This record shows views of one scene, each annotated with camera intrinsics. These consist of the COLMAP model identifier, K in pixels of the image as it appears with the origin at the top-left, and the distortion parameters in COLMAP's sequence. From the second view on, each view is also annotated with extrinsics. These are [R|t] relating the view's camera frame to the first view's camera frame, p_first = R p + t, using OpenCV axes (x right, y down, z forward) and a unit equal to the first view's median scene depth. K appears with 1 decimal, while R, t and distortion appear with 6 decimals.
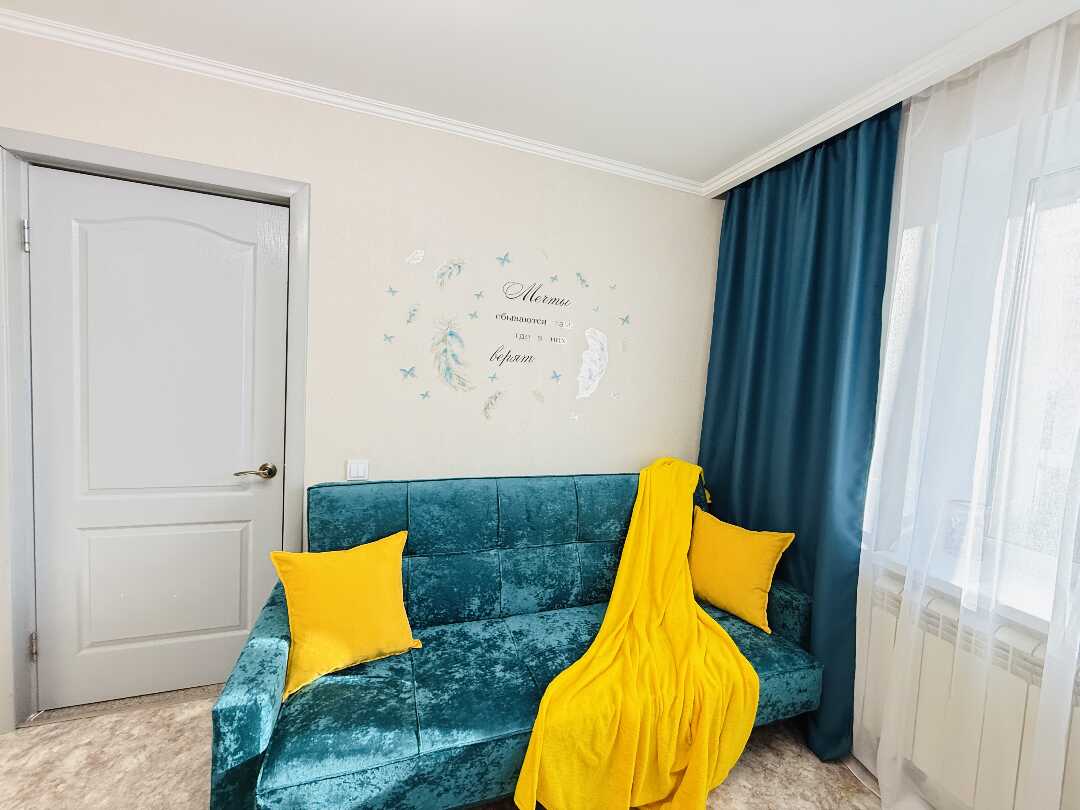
lens RADIAL K [[431.1, 0, 530.5], [0, 431.1, 406.3], [0, 0, 1]] dist [-0.001452, -0.000294]
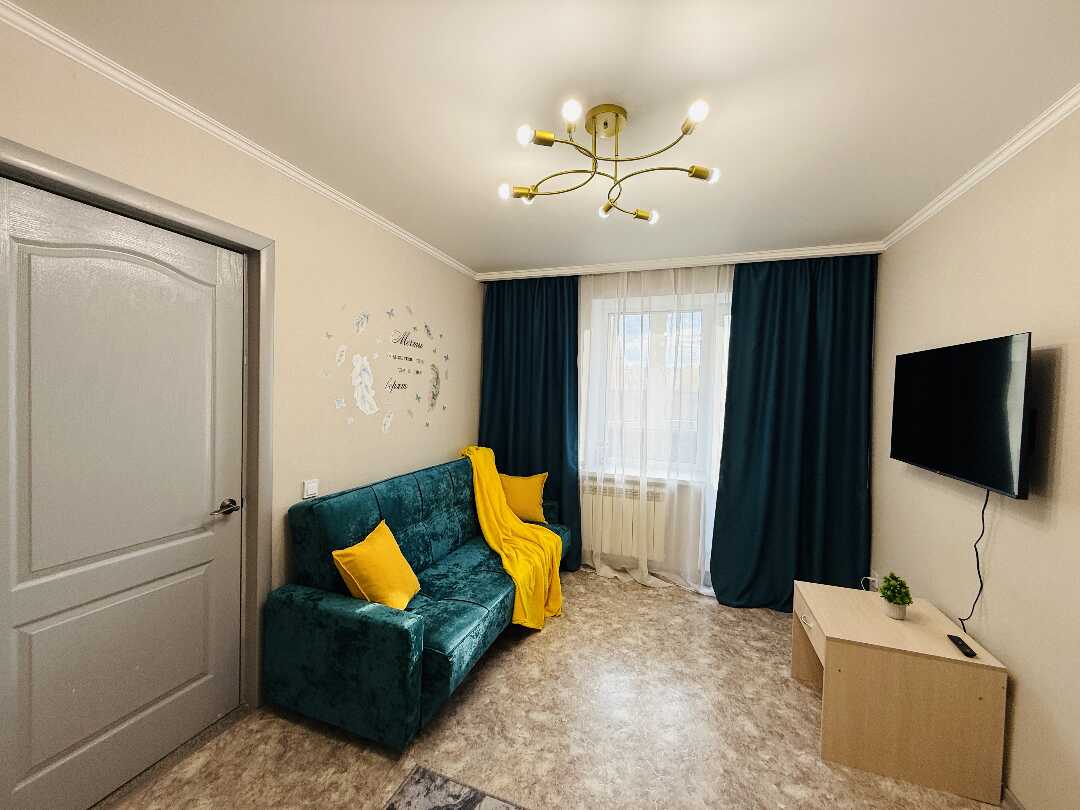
lens RADIAL K [[431.1, 0, 540.2], [0, 431.1, 406.0], [0, 0, 1]] dist [-0.001452, -0.000294]
pose [[0.624917, -0.063239, 0.778126, -0.926620], [0.064974, 0.997469, 0.028884, -0.068499], [-0.777983, 0.032508, 0.627444, -0.221357]]
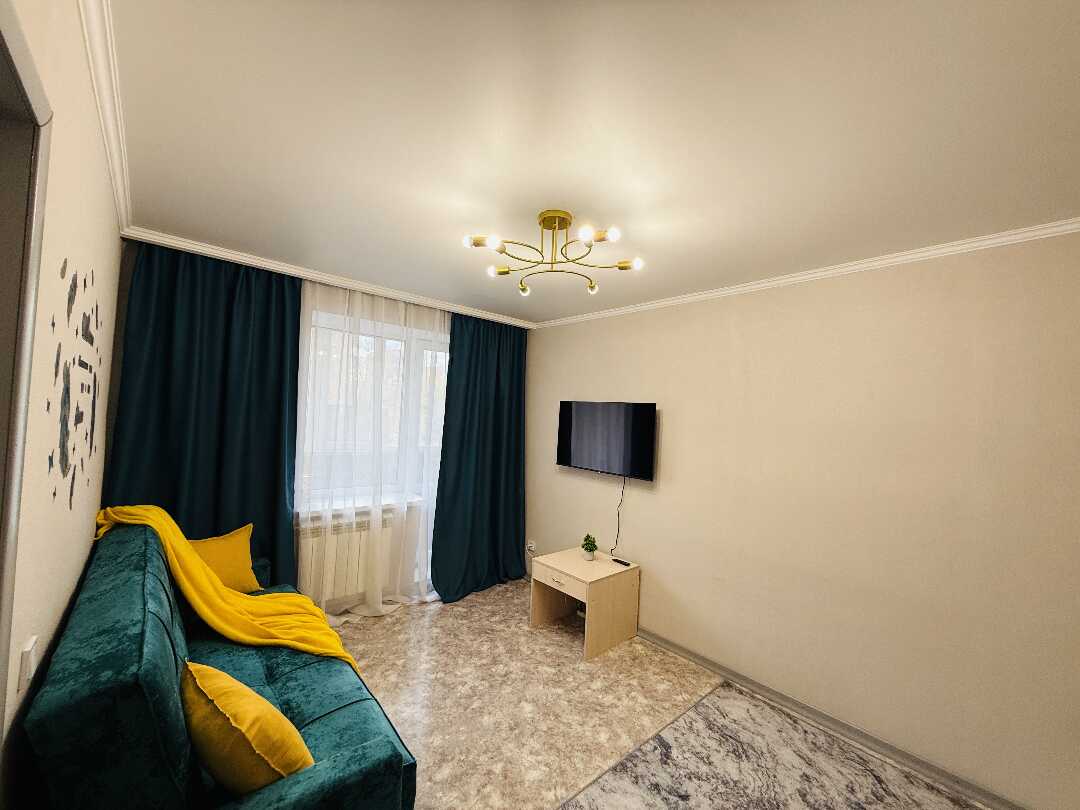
lens RADIAL K [[431.1, 0, 535.0], [0, 431.1, 403.8], [0, 0, 1]] dist [-0.001452, -0.000294]
pose [[-0.383819, -0.047661, 0.922177, -1.134013], [-0.006901, 0.998787, 0.048749, -0.201221], [-0.923383, 0.012347, -0.383682, 0.666389]]
